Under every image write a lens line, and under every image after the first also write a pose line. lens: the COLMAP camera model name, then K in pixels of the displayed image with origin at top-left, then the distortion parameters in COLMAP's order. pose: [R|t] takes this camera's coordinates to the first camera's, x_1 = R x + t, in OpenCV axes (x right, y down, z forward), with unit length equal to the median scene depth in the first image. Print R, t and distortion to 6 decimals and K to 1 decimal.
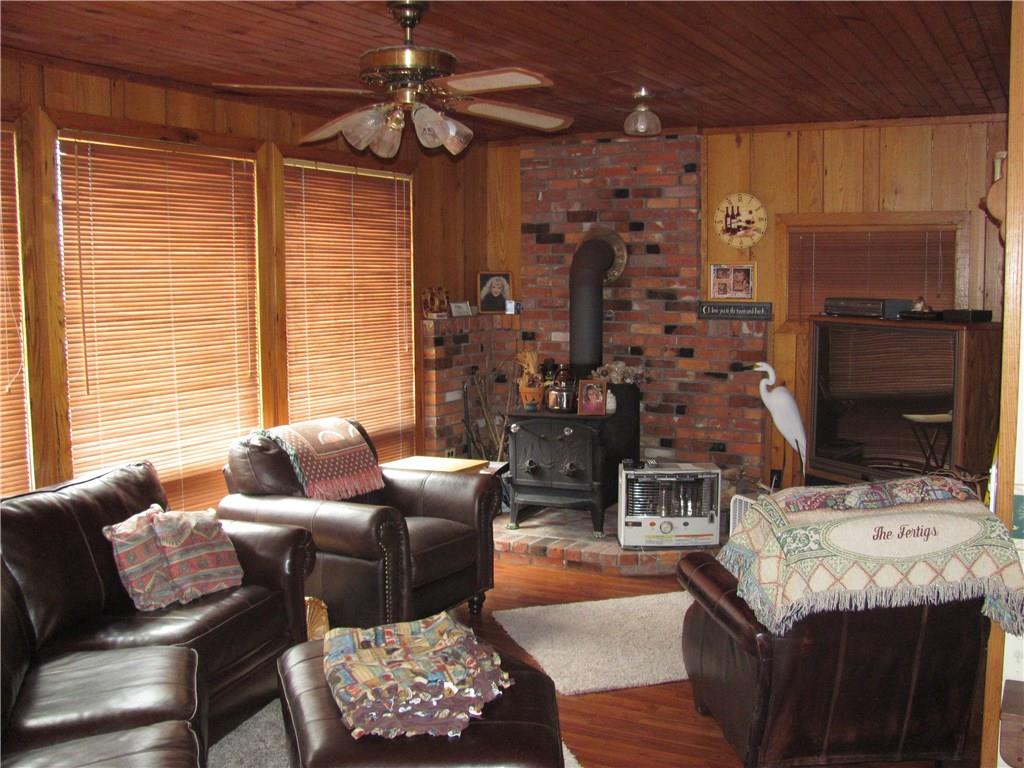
lens RADIAL K [[1092.1, 0, 512.0], [0, 1092.1, 384.0], [0, 0, 1]] dist [-0.242975, 0.028795]
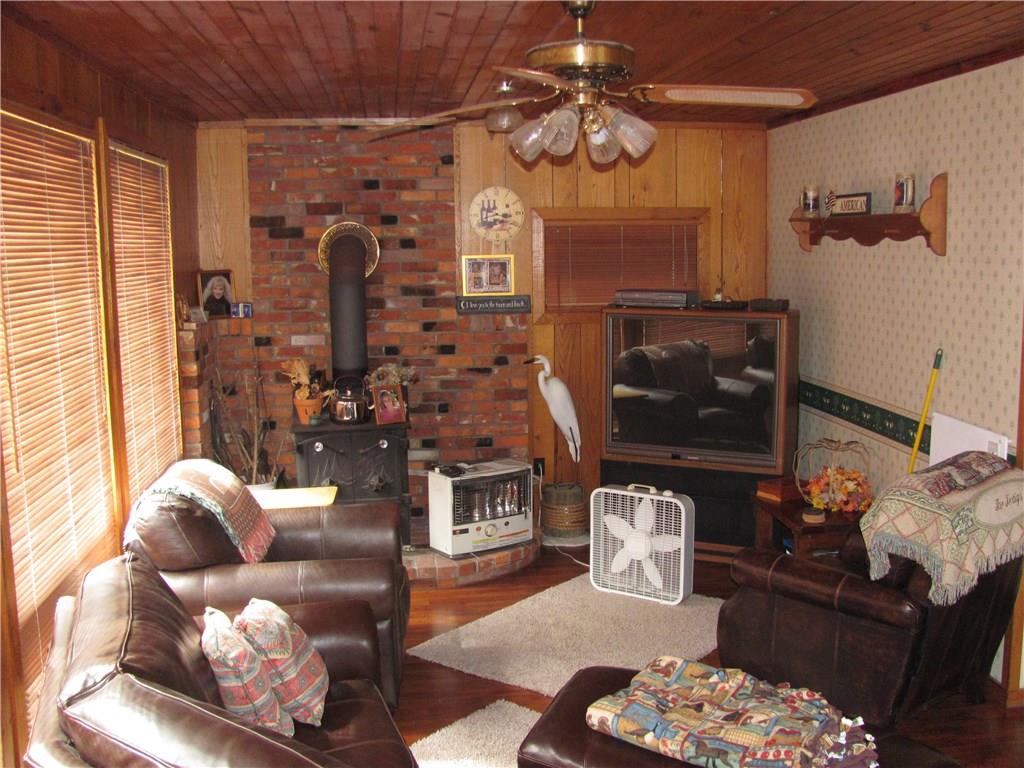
lens RADIAL K [[1092.1, 0, 512.0], [0, 1092.1, 384.0], [0, 0, 1]] dist [-0.242975, 0.028795]
pose [[0.801415, -0.081841, 0.592483, -0.378685], [0.064114, 0.996641, 0.050946, -0.044365], [-0.594662, -0.002842, 0.803971, 0.176548]]
